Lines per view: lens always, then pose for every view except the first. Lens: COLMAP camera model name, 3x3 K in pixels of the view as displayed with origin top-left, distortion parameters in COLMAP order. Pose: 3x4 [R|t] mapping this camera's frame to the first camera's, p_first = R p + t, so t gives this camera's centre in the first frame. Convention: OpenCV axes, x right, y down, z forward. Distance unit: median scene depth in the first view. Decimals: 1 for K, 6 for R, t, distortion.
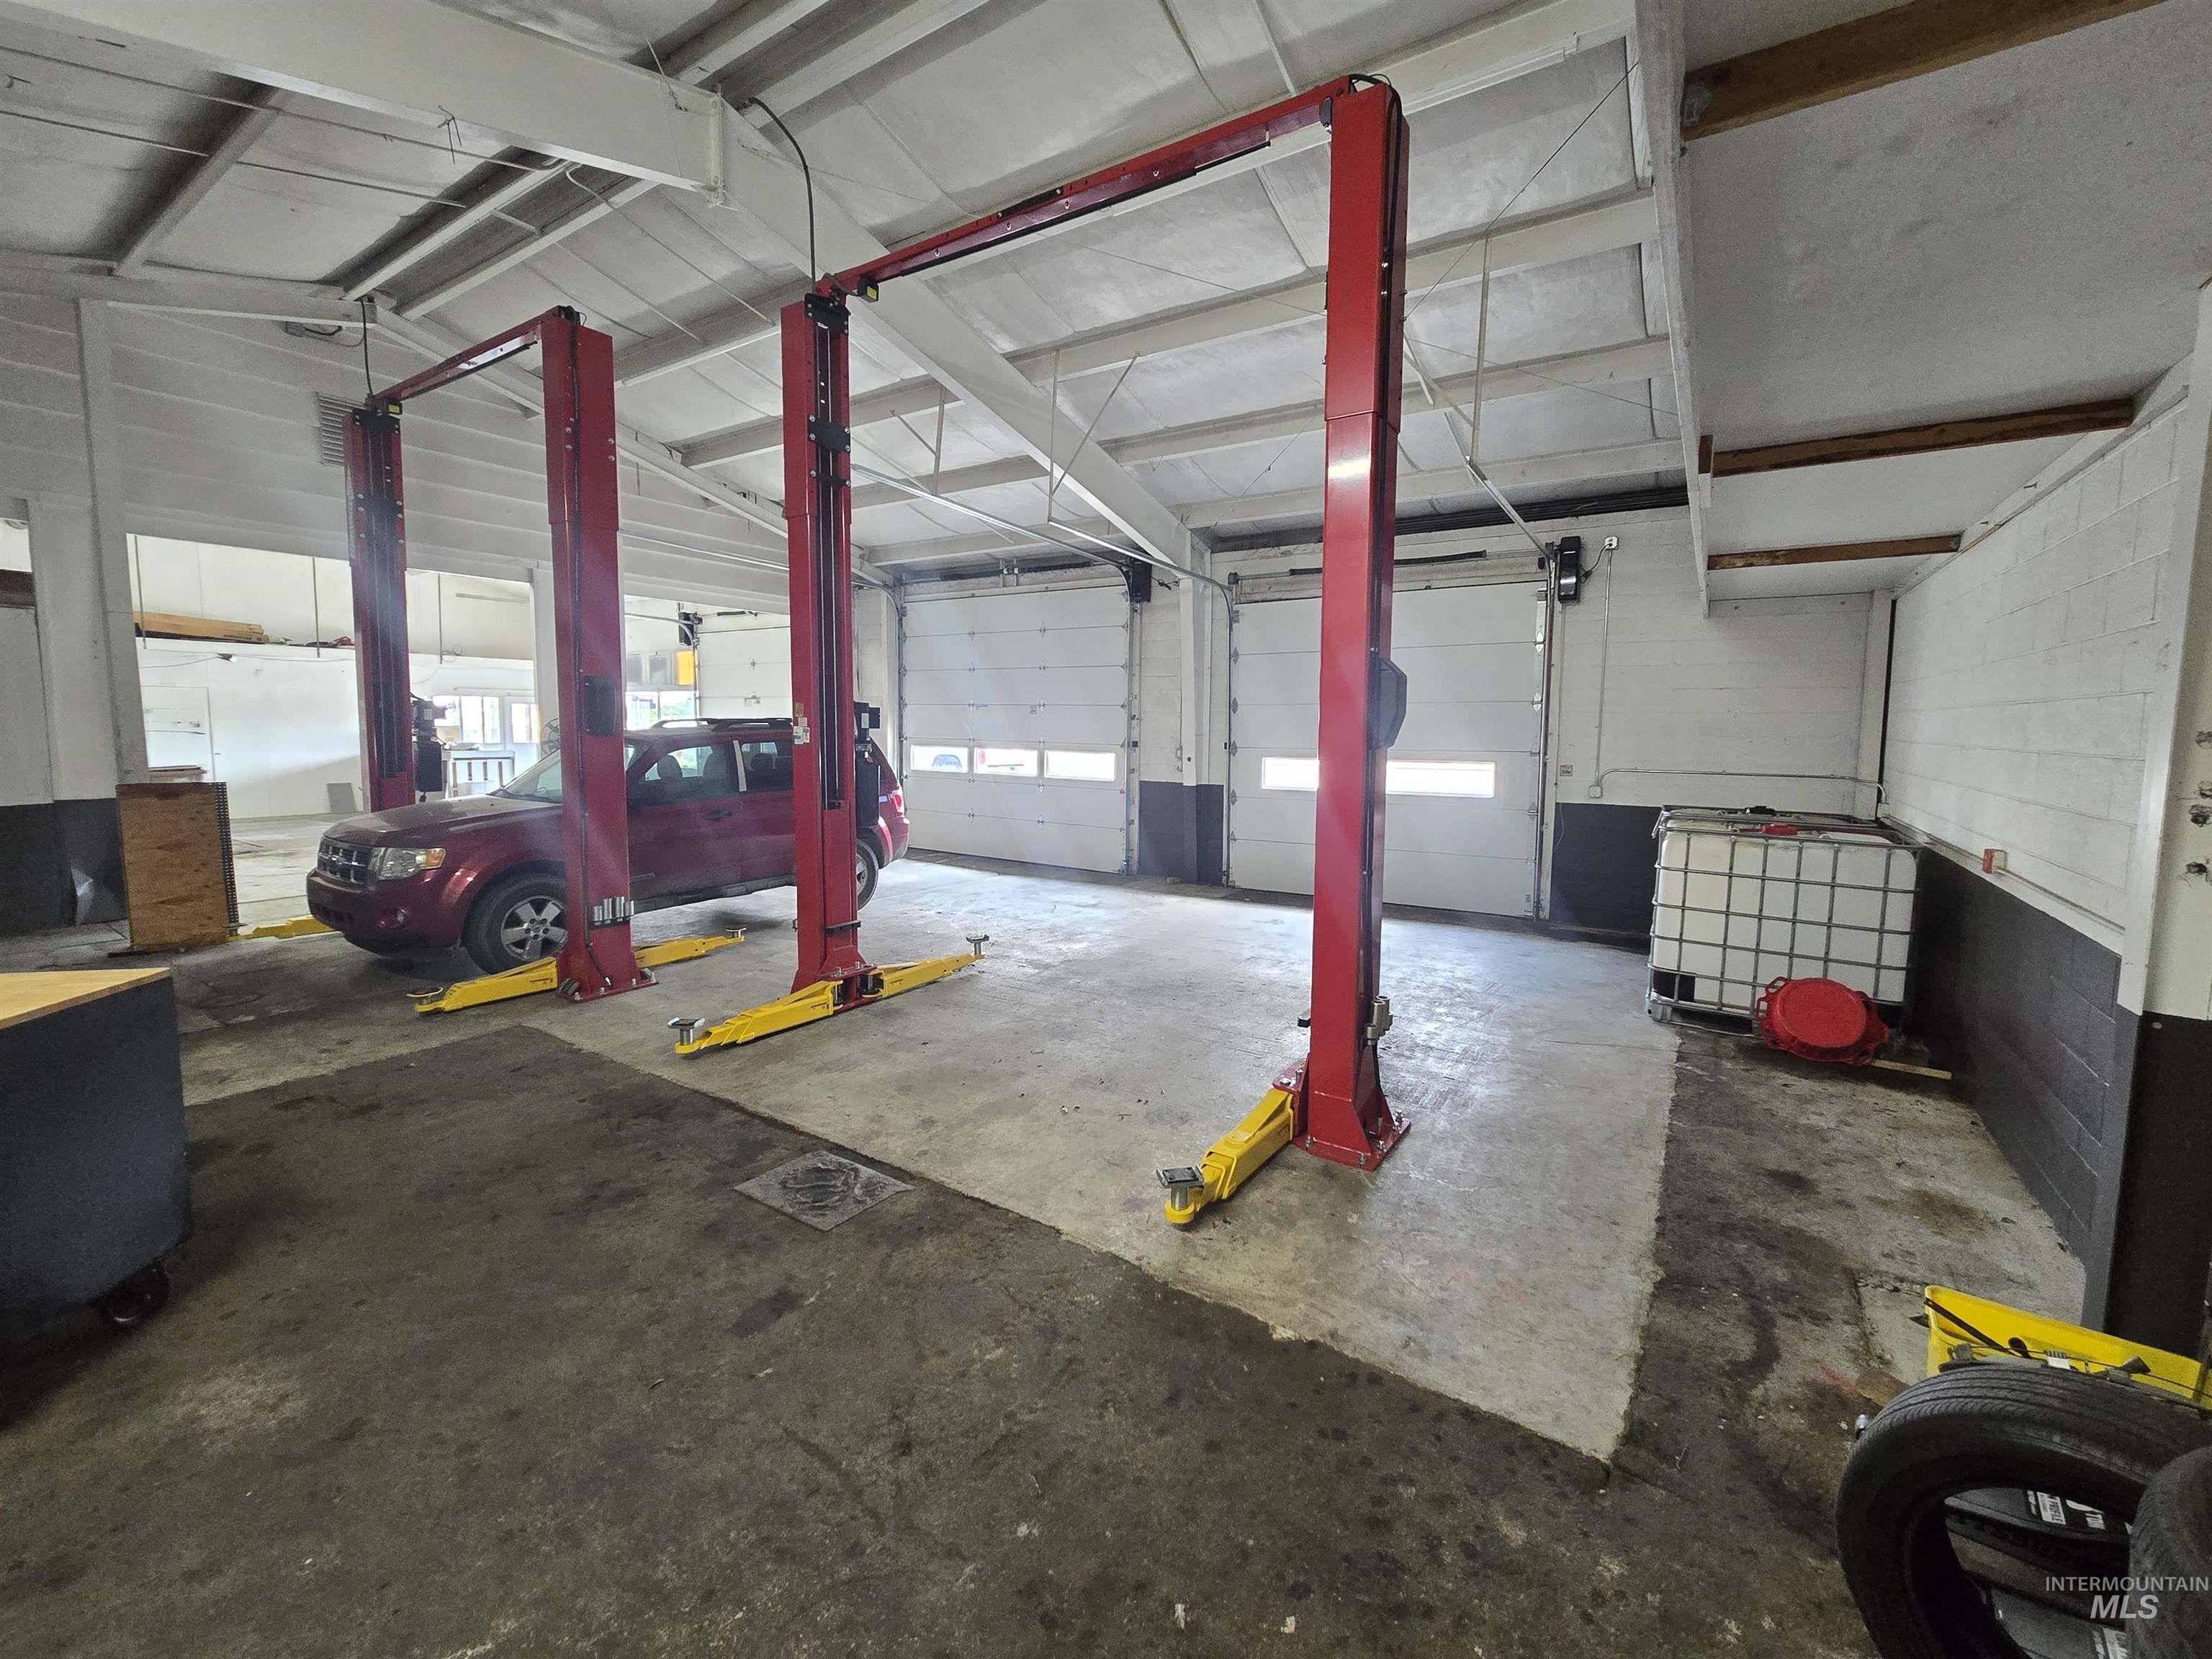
lens RADIAL K [[911.2, 0, 1129.6], [0, 911.2, 806.5], [0, 0, 1]] dist [-0.001722, 0.001692]
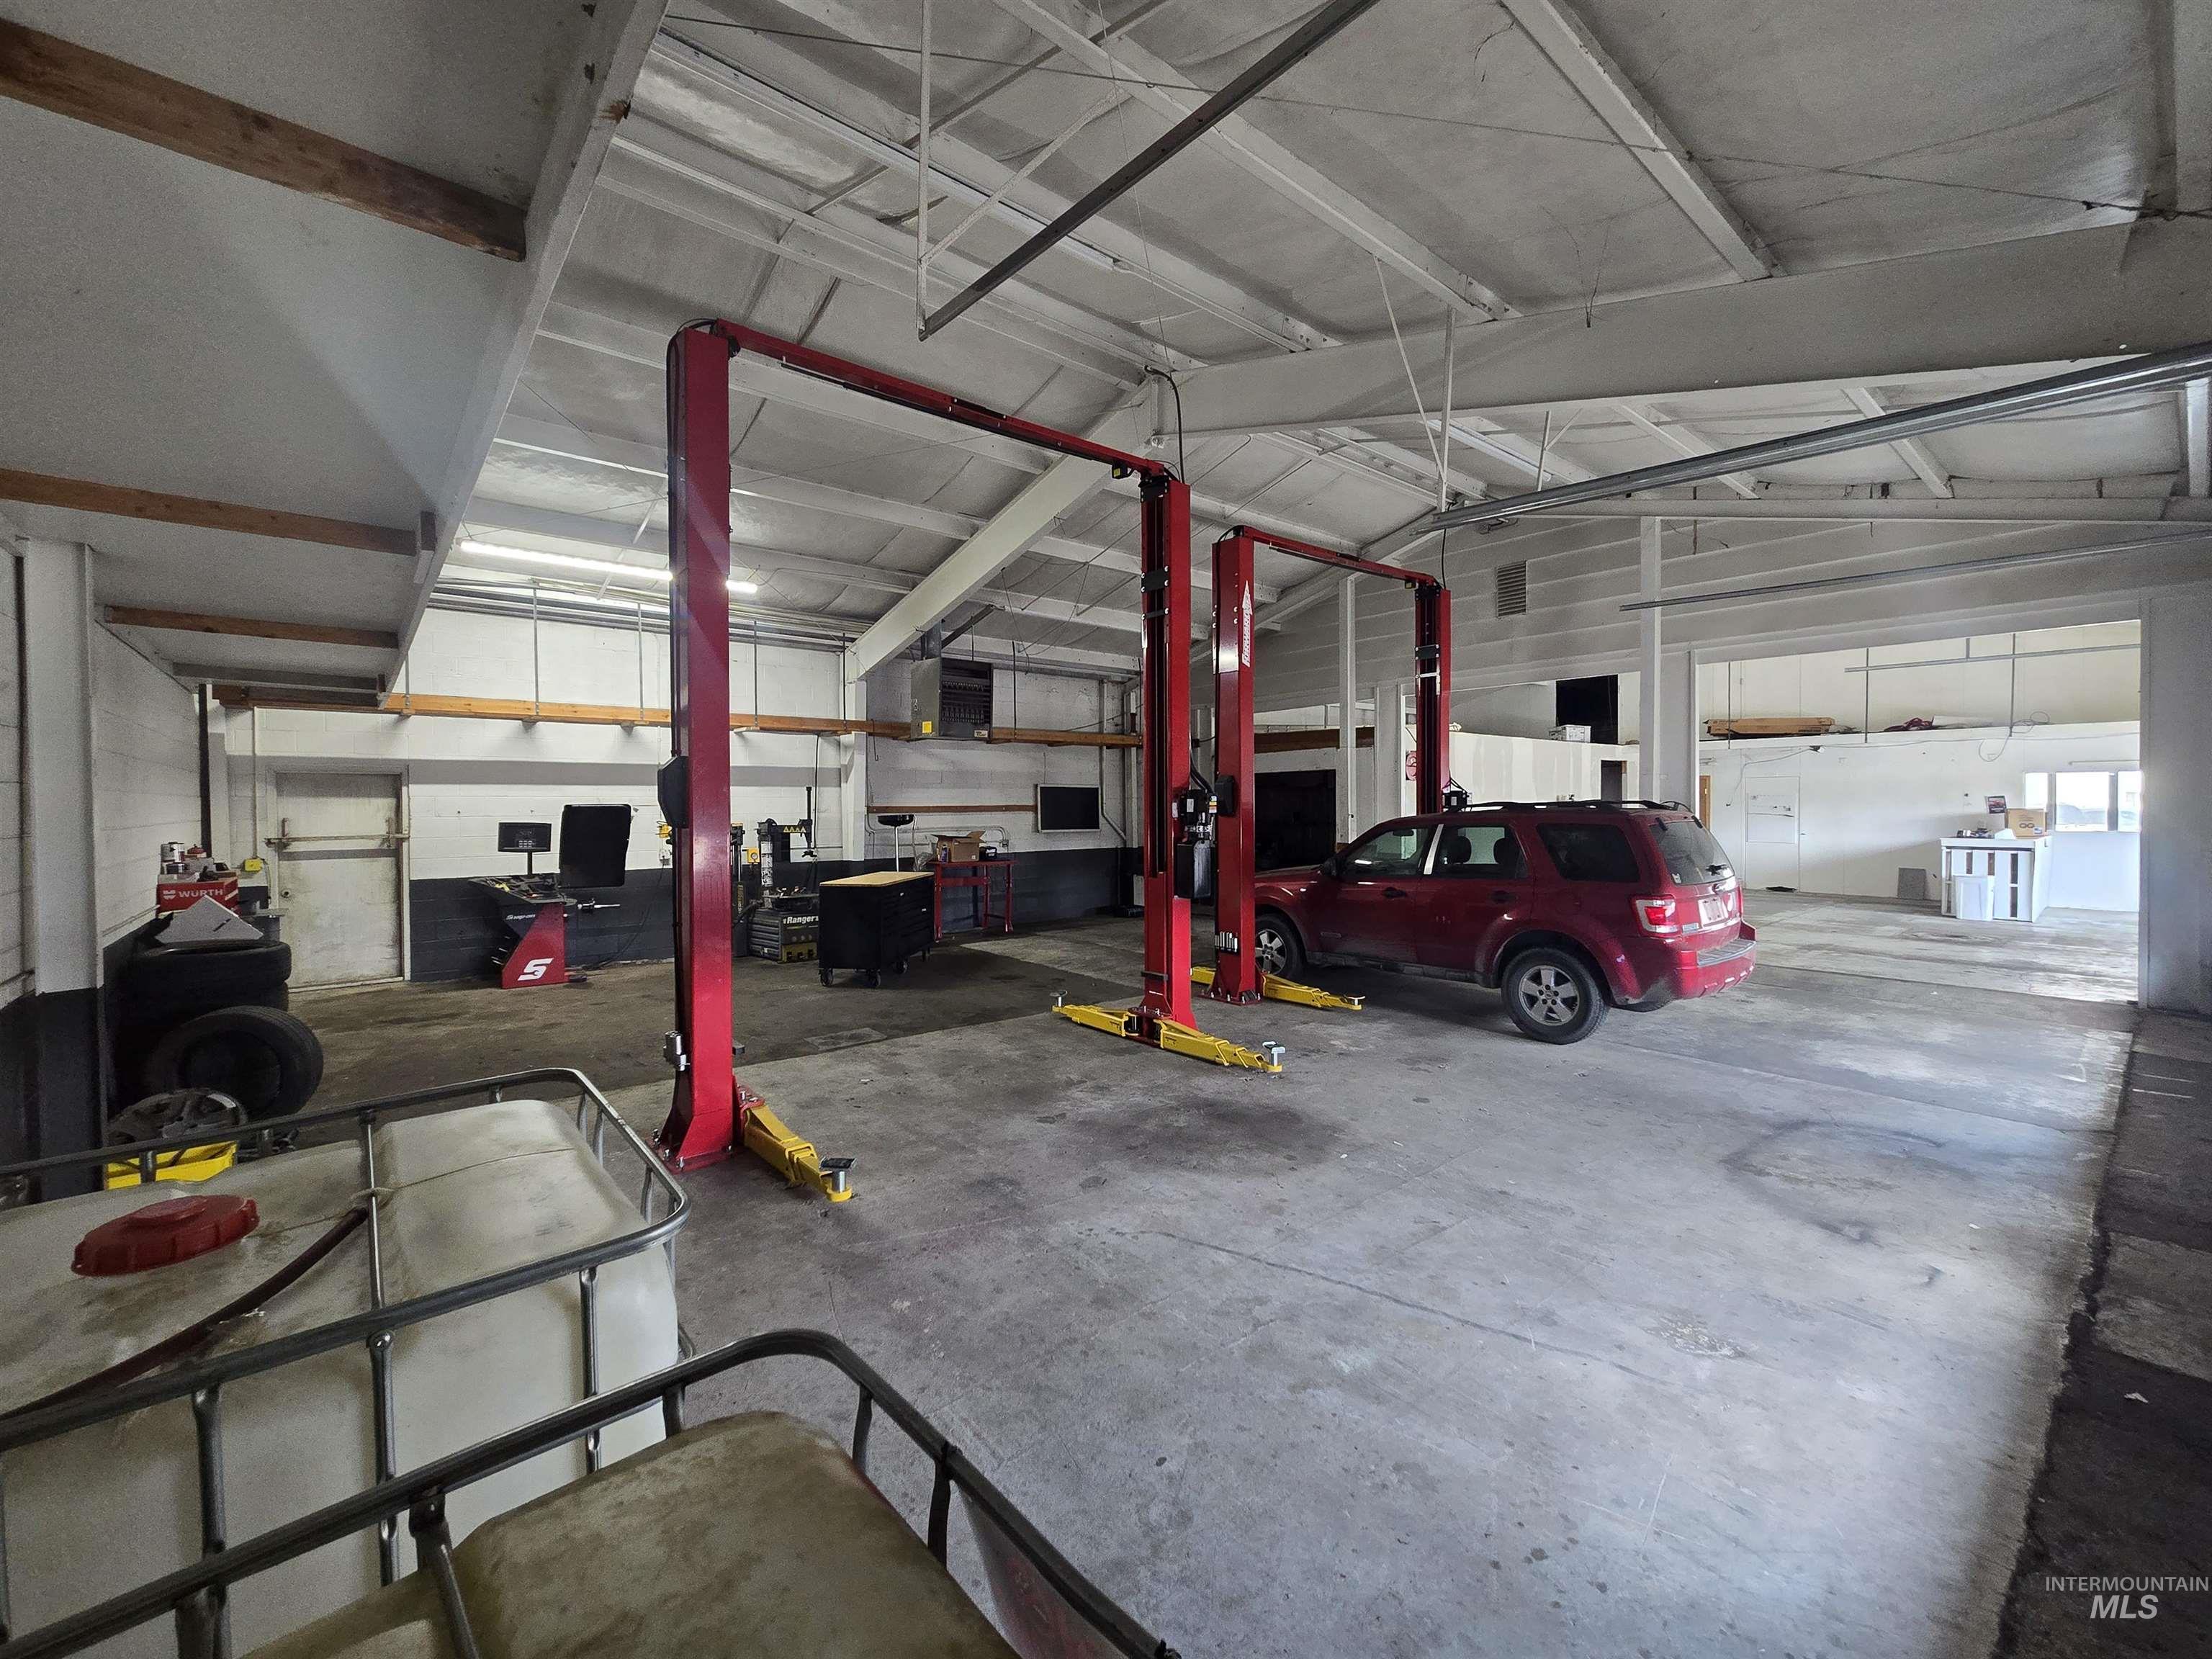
lens RADIAL K [[911.2, 0, 1110.8], [0, 911.2, 824.5], [0, 0, 1]] dist [-0.001722, 0.001692]
pose [[-0.291556, 0.016287, -0.956415, 0.814613], [-0.083306, 0.995624, 0.042350, -0.109281], [0.952919, 0.092023, -0.288923, 1.205409]]
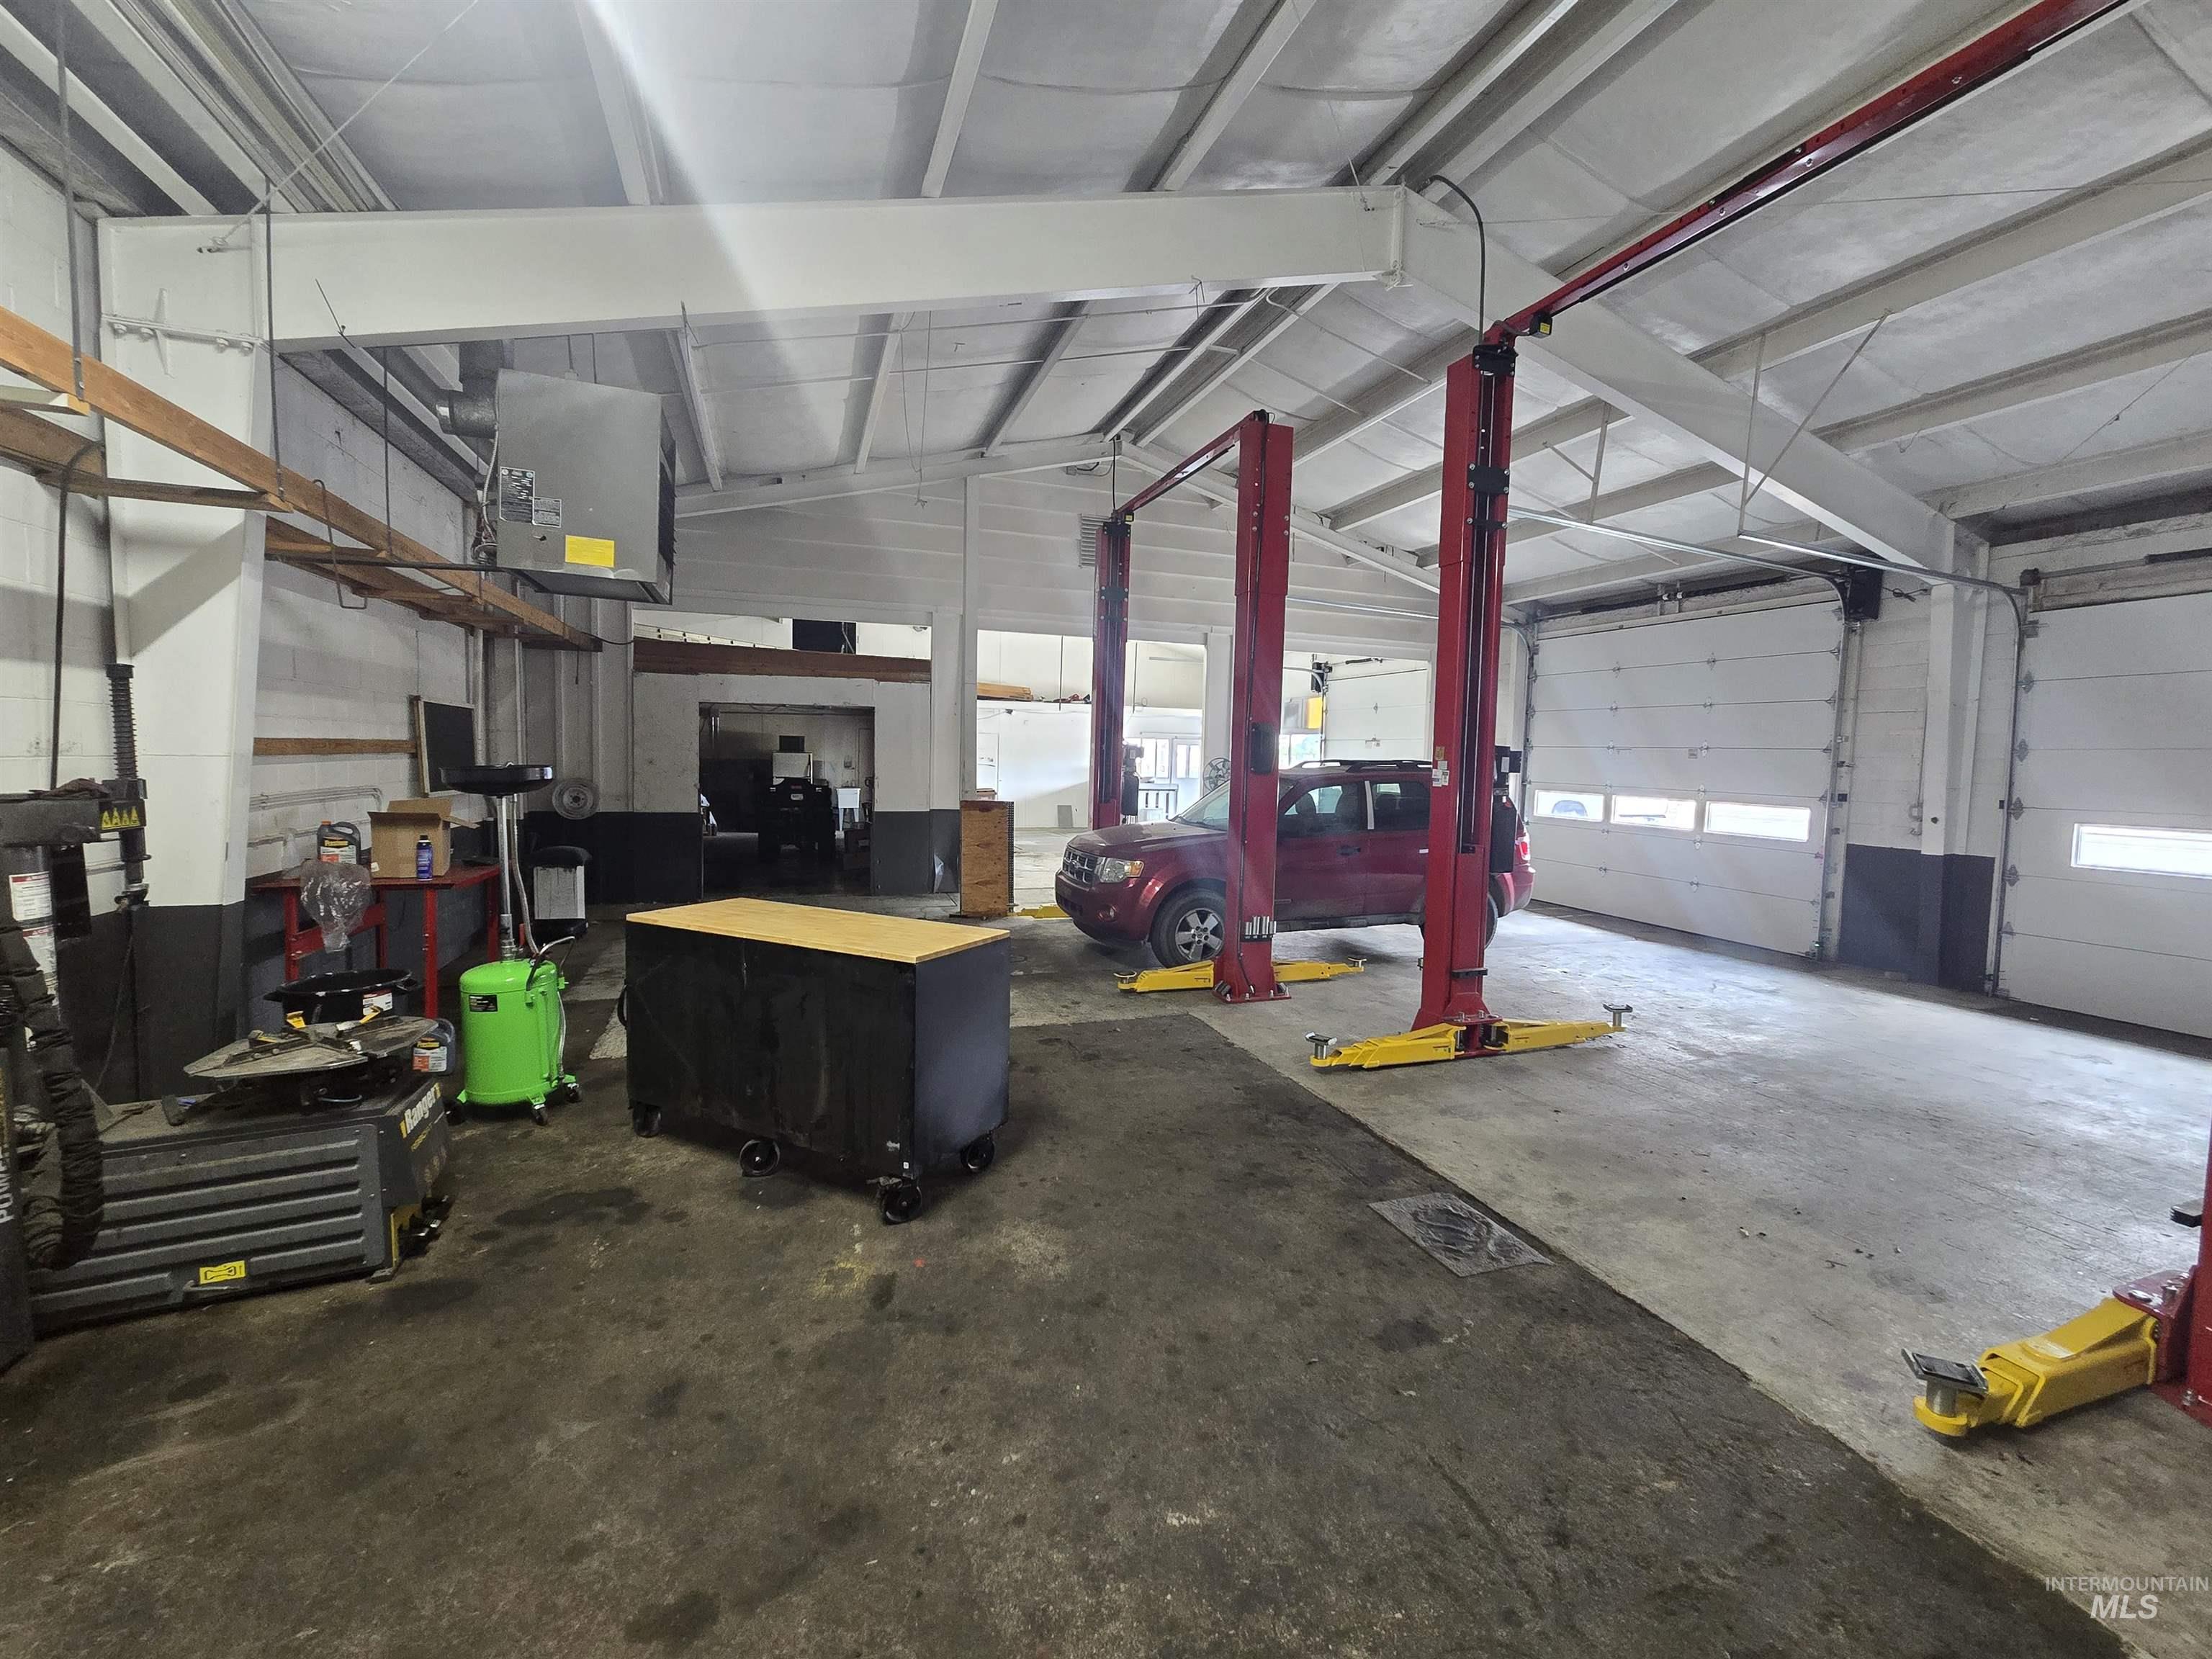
lens RADIAL K [[911.2, 0, 1111.7], [0, 911.2, 815.1], [0, 0, 1]] dist [-0.001722, 0.001692]
pose [[0.794675, 0.048358, -0.605106, -0.031153], [-0.069833, 0.997487, -0.011995, 0.000753], [0.603005, 0.051789, 0.796055, -0.025984]]
